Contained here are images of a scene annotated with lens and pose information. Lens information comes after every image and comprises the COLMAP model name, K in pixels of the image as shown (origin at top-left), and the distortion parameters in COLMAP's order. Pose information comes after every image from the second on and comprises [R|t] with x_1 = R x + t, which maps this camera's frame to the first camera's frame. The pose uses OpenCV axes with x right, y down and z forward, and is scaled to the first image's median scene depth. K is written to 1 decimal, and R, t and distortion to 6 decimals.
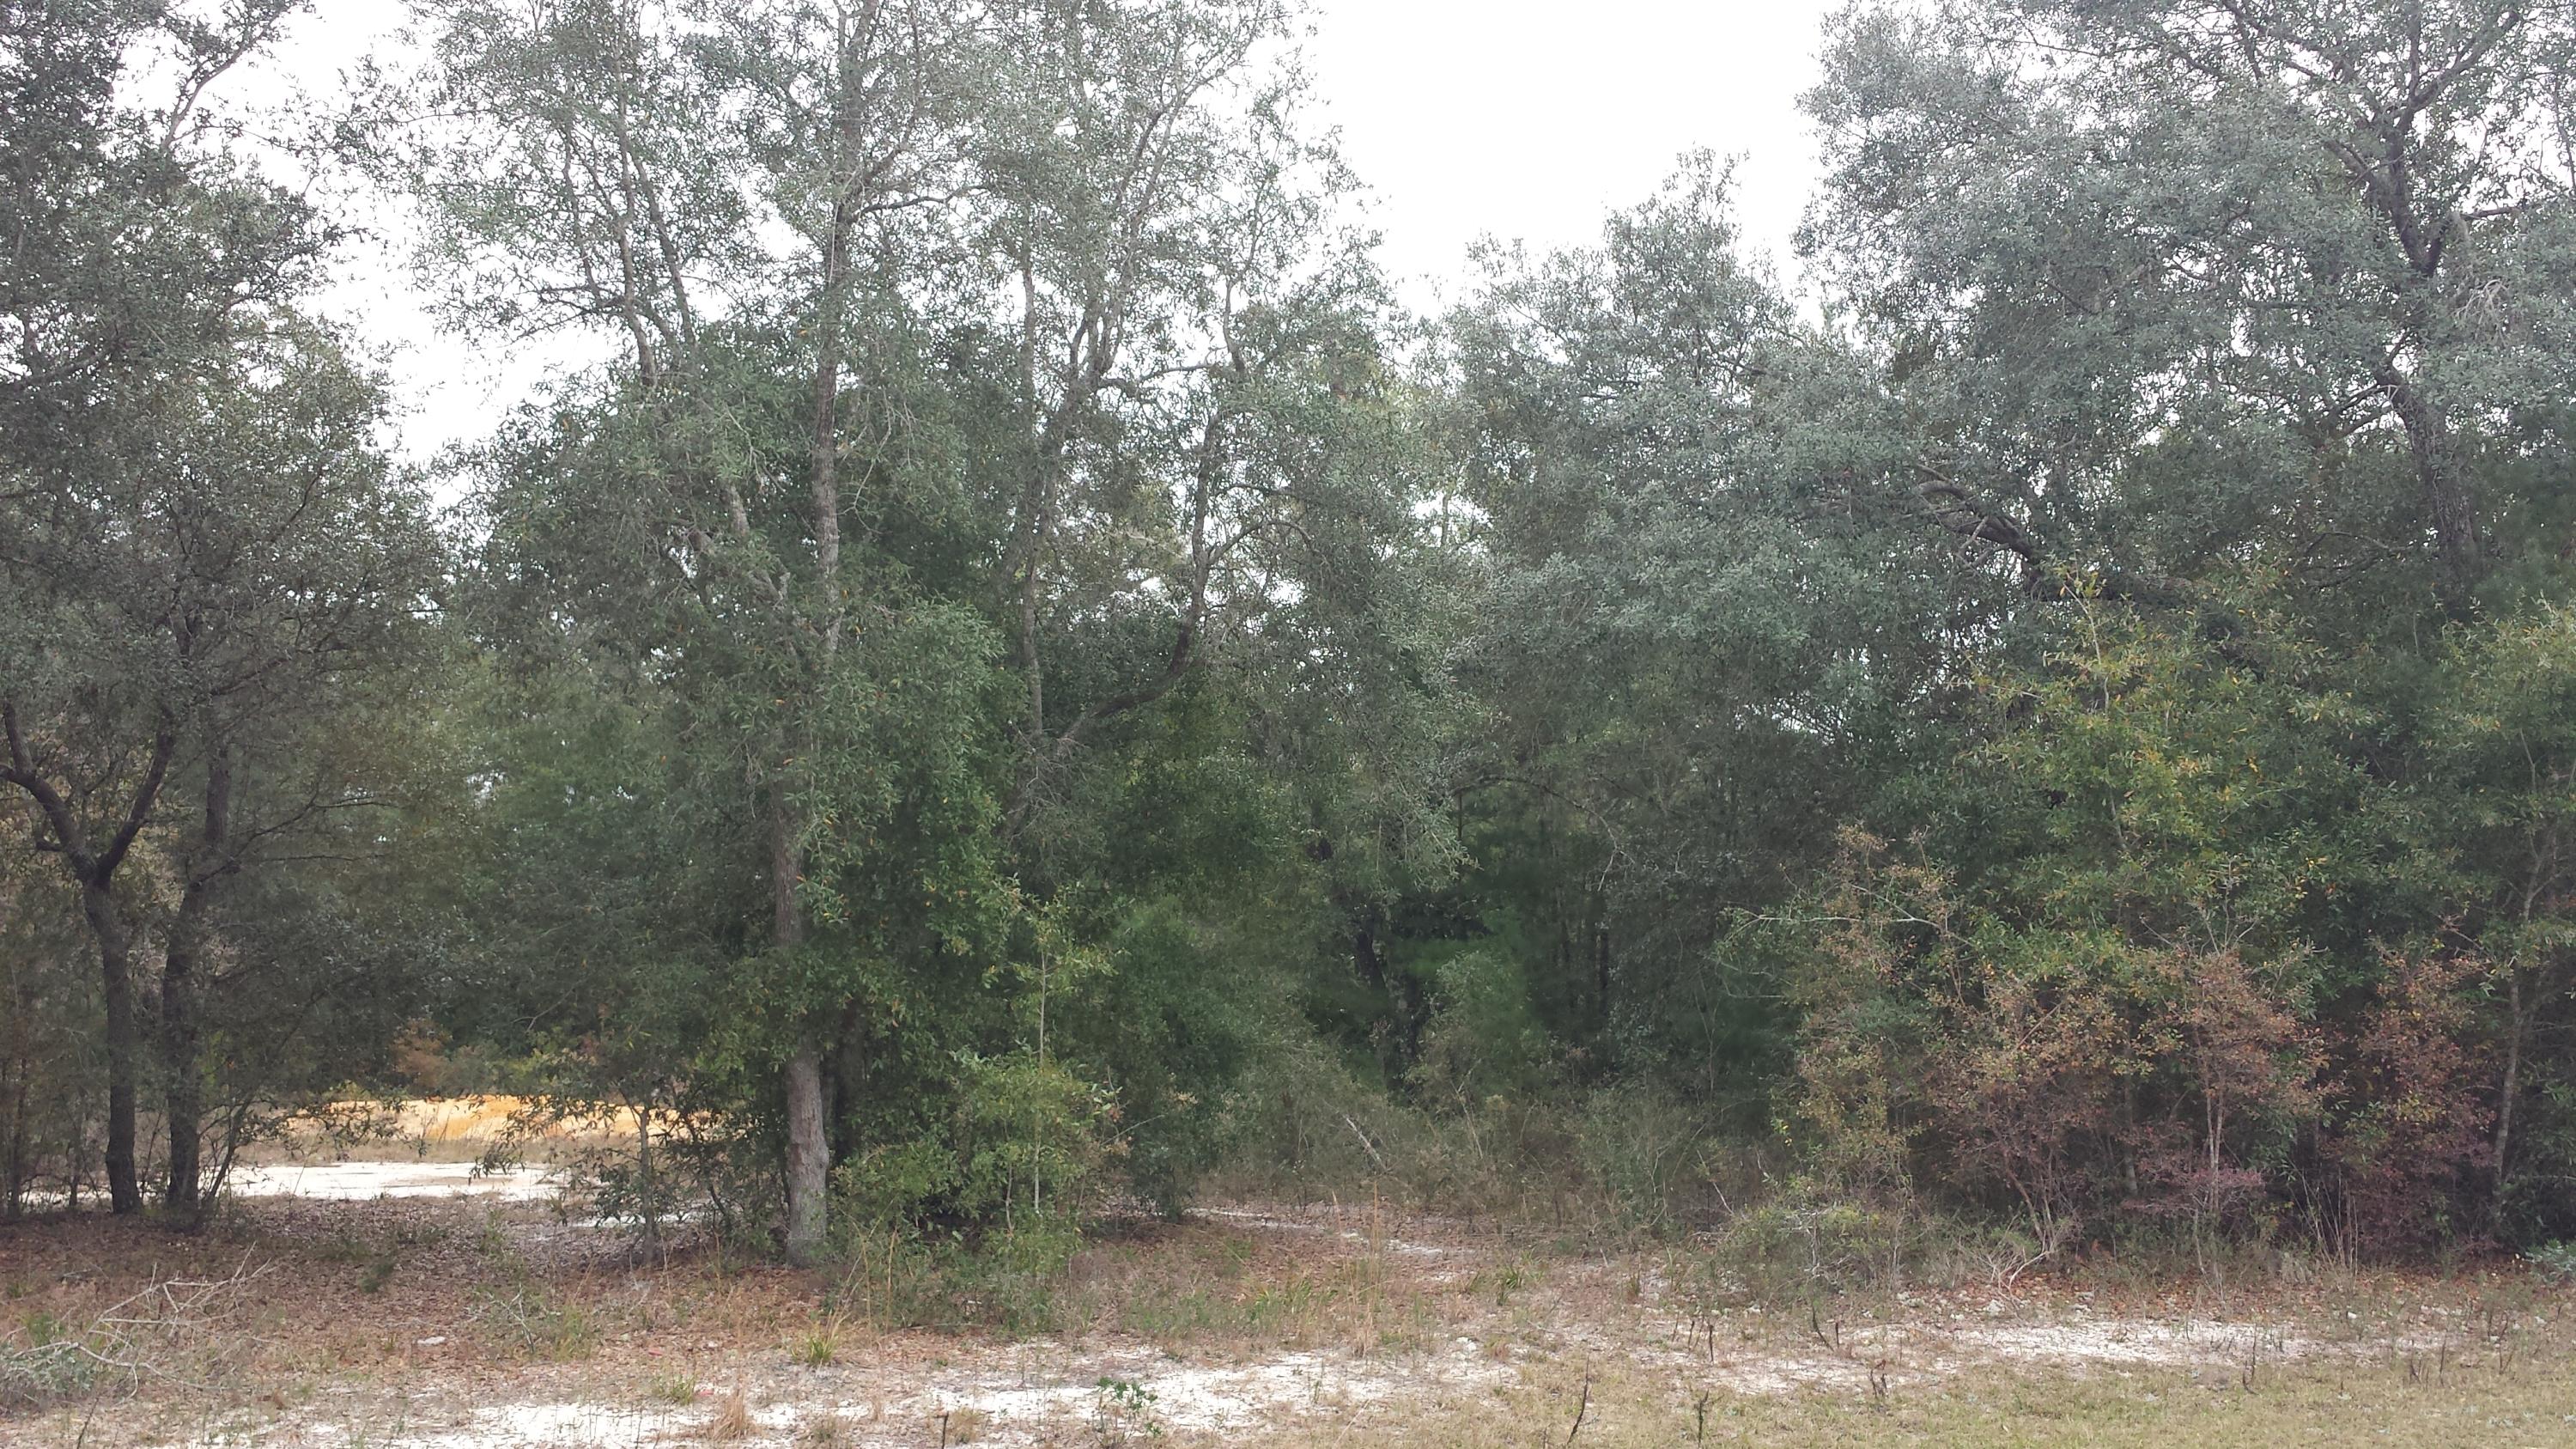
lens RADIAL K [[2316.7, 0, 1302.7], [0, 2316.7, 725.8], [0, 0, 1]] dist [0.116255, -0.319564]
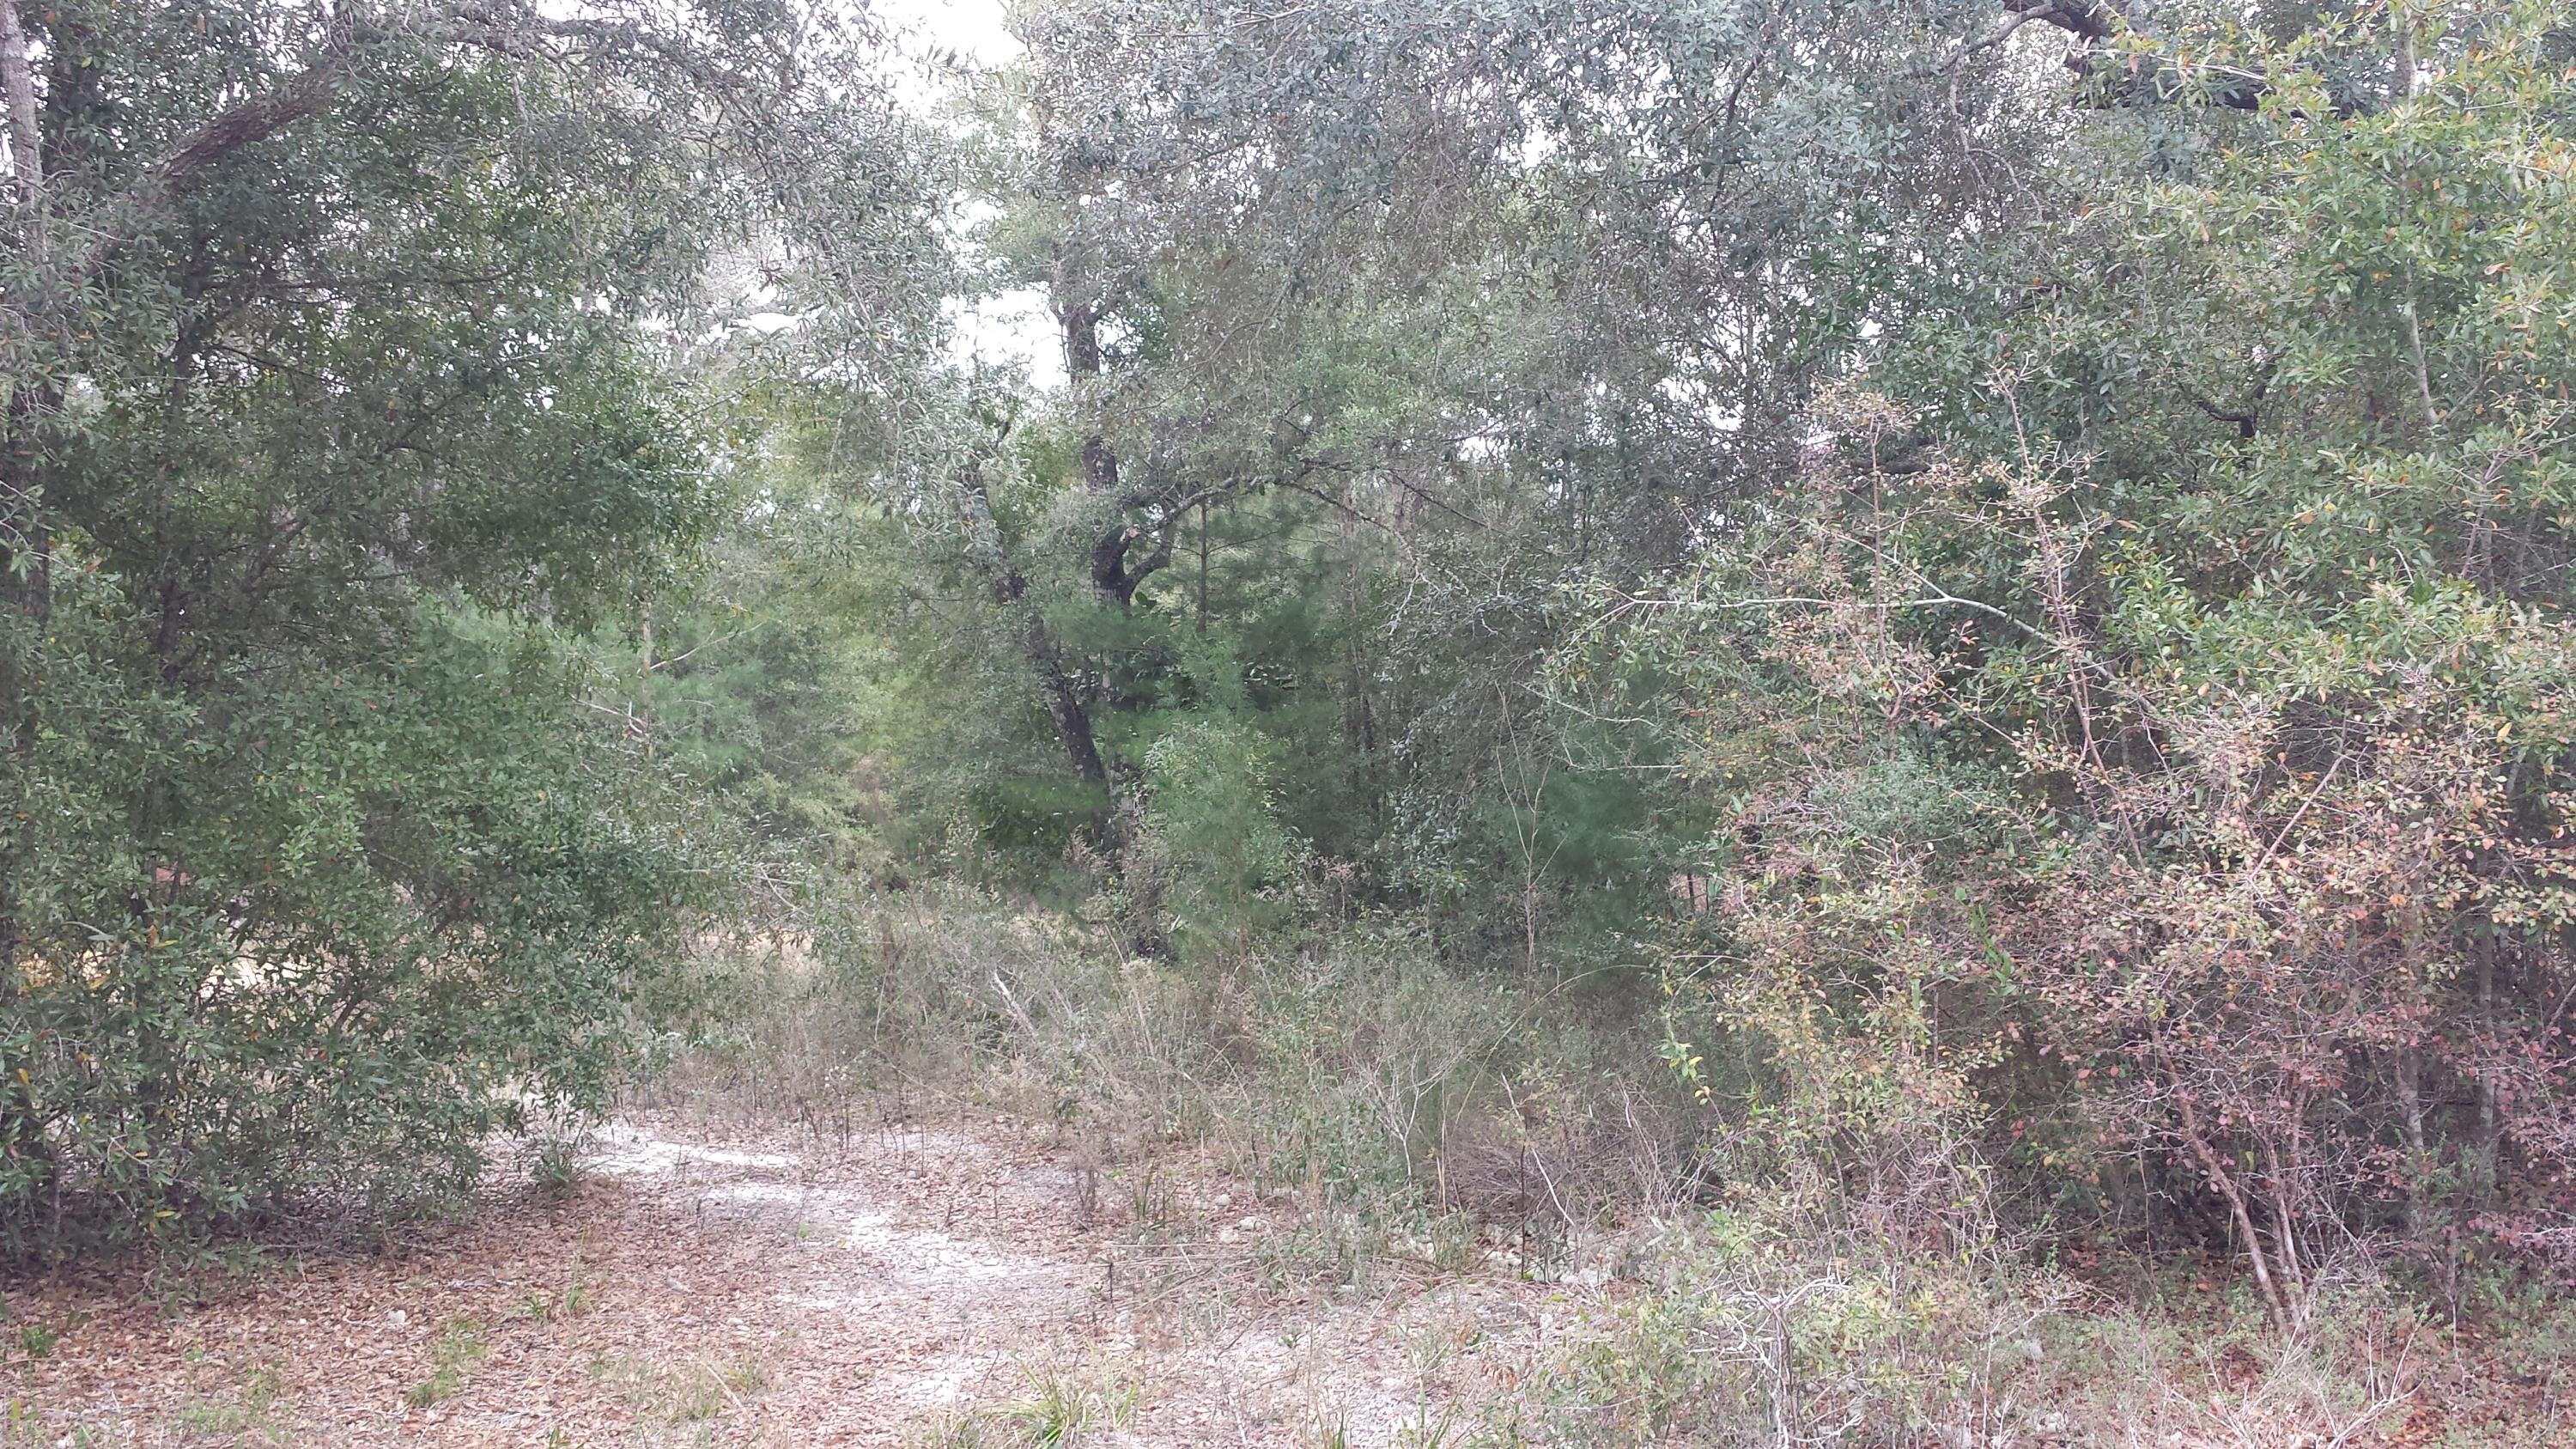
lens RADIAL K [[2323.8, 0, 1289.8], [0, 2323.8, 814.8], [0, 0, 1]] dist [0.101824, -0.319267]
pose [[0.998381, -0.010214, 0.055963, 0.110247], [0.003459, 0.992829, 0.119494, 0.077465], [-0.056782, -0.119107, 0.991256, 0.587355]]
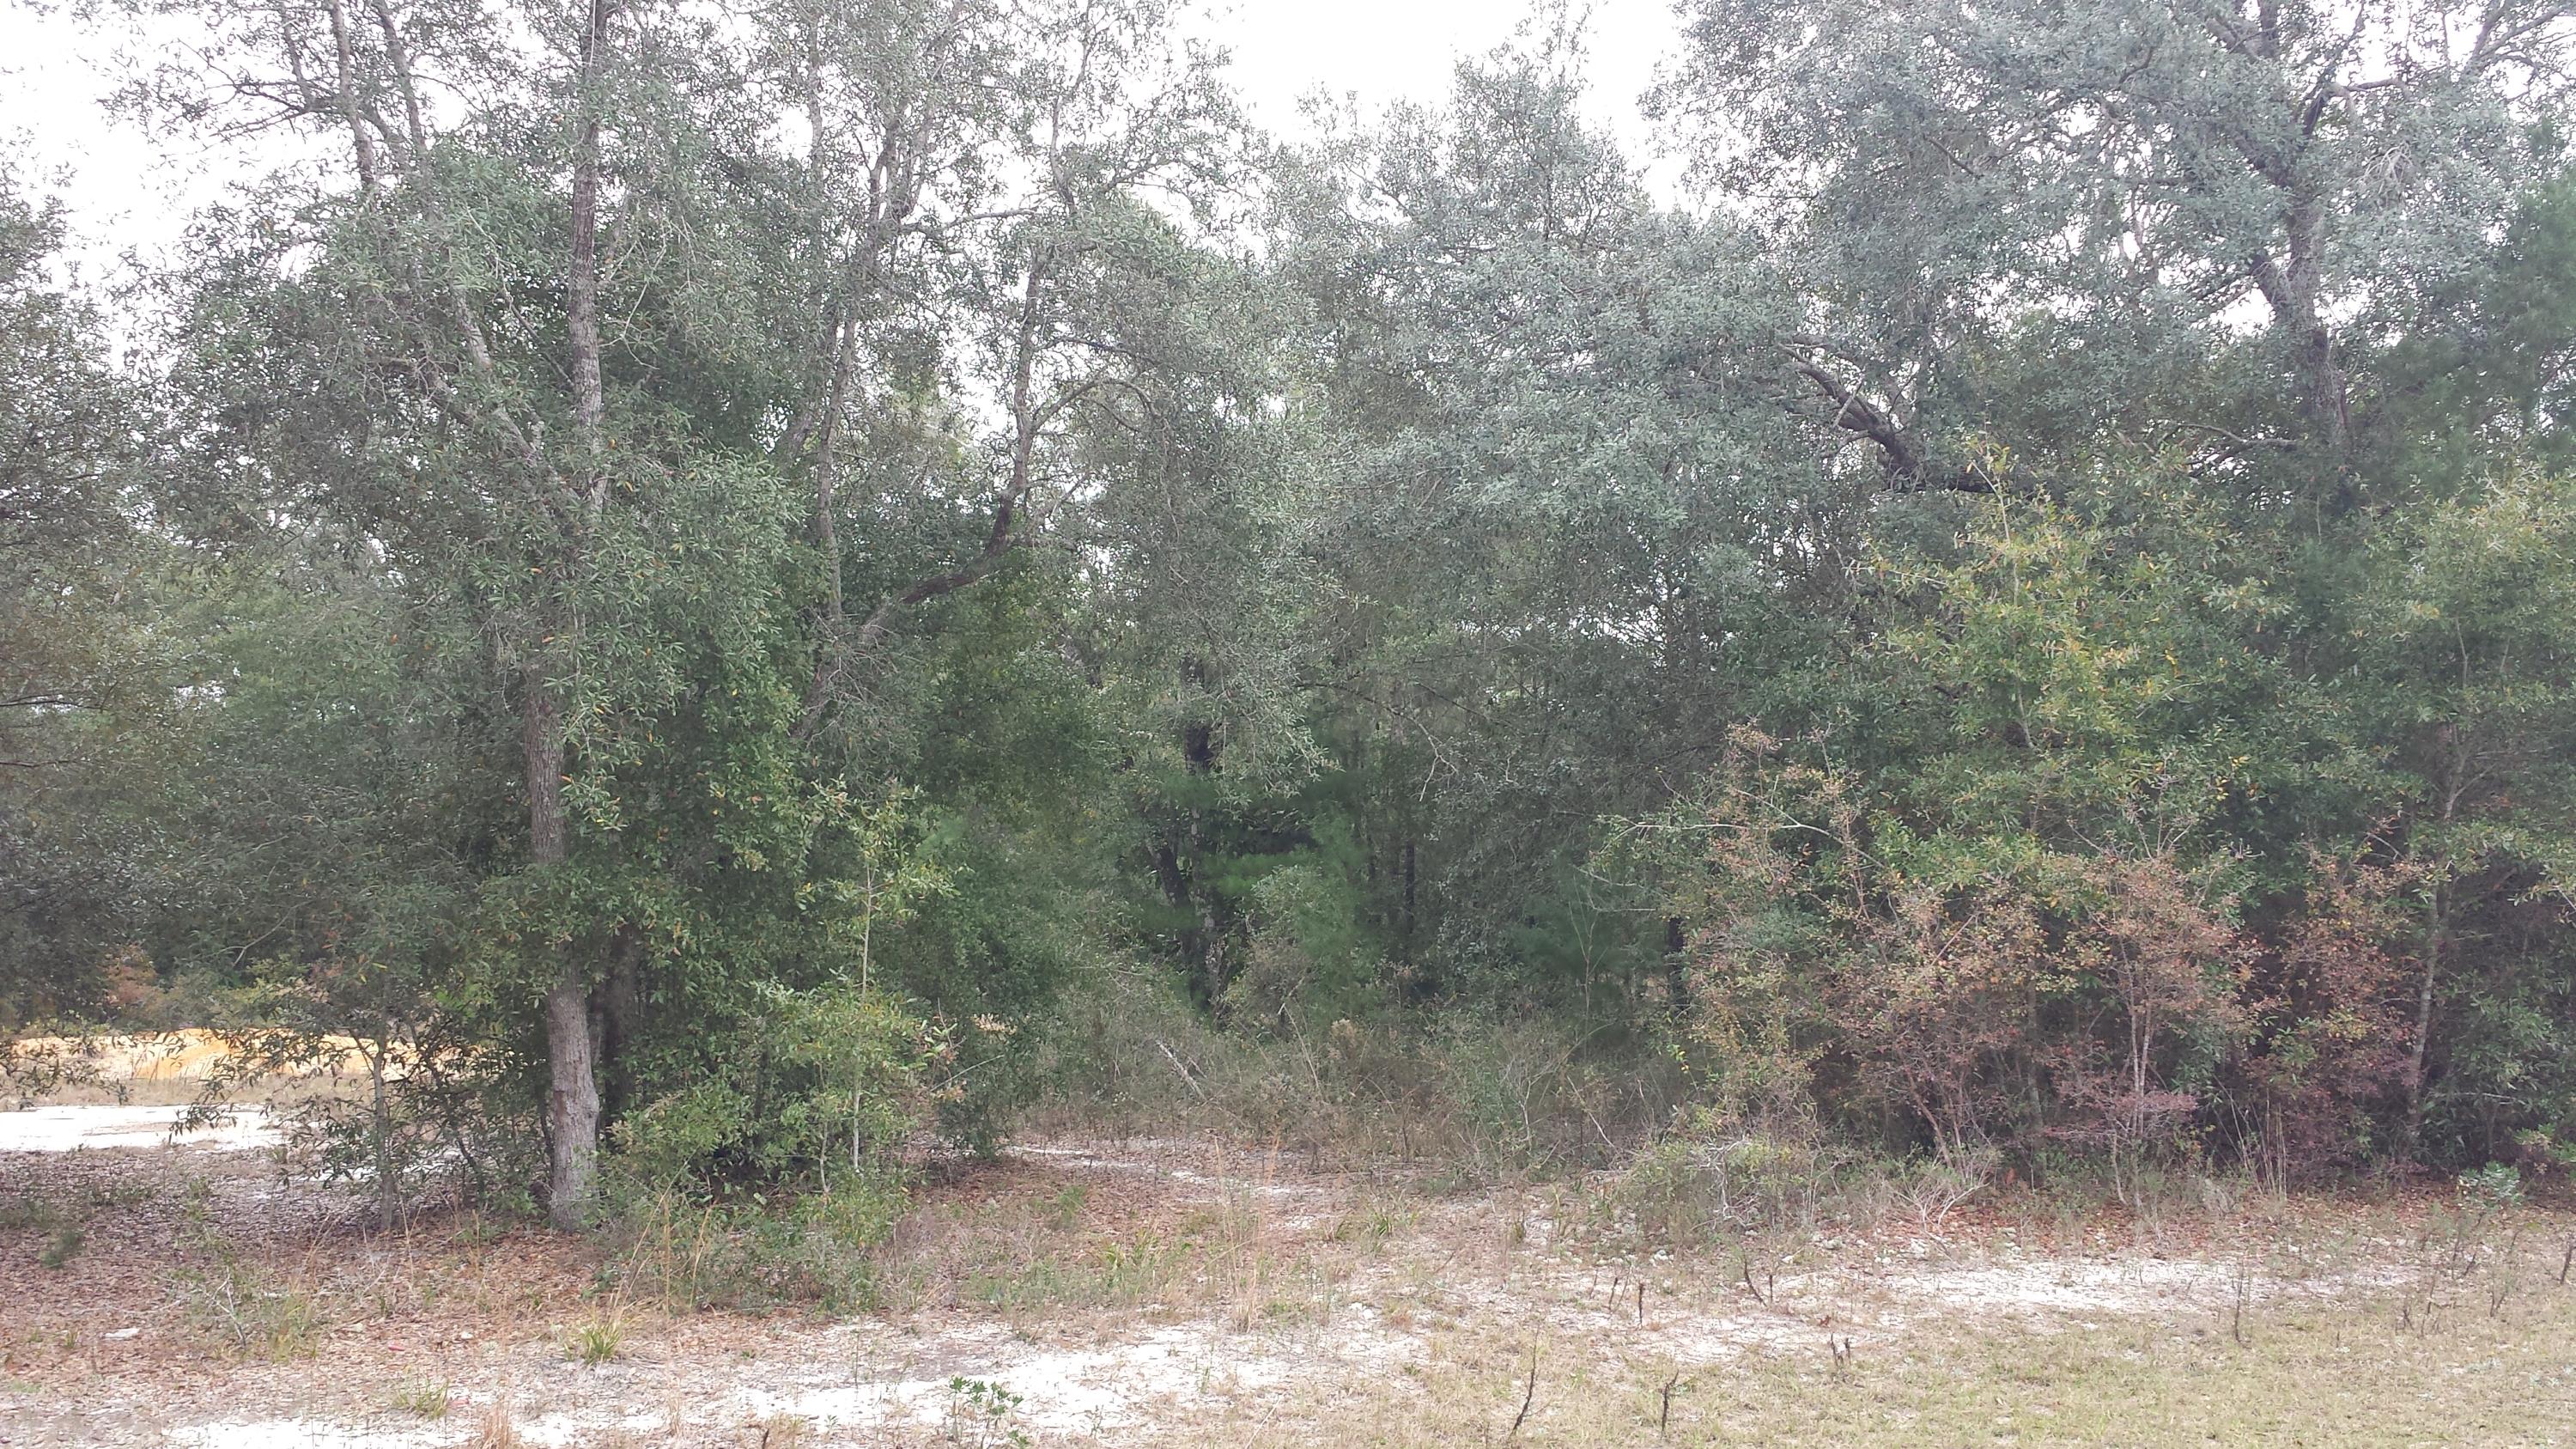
lens RADIAL K [[2316.7, 0, 1302.7], [0, 2316.7, 725.8], [0, 0, 1]] dist [0.116255, -0.319564]
pose [[0.994716, -0.000484, 0.102663, -0.032385], [-0.003100, 0.999391, 0.034747, 0.013514], [-0.102618, -0.034882, 0.994109, 0.116714]]
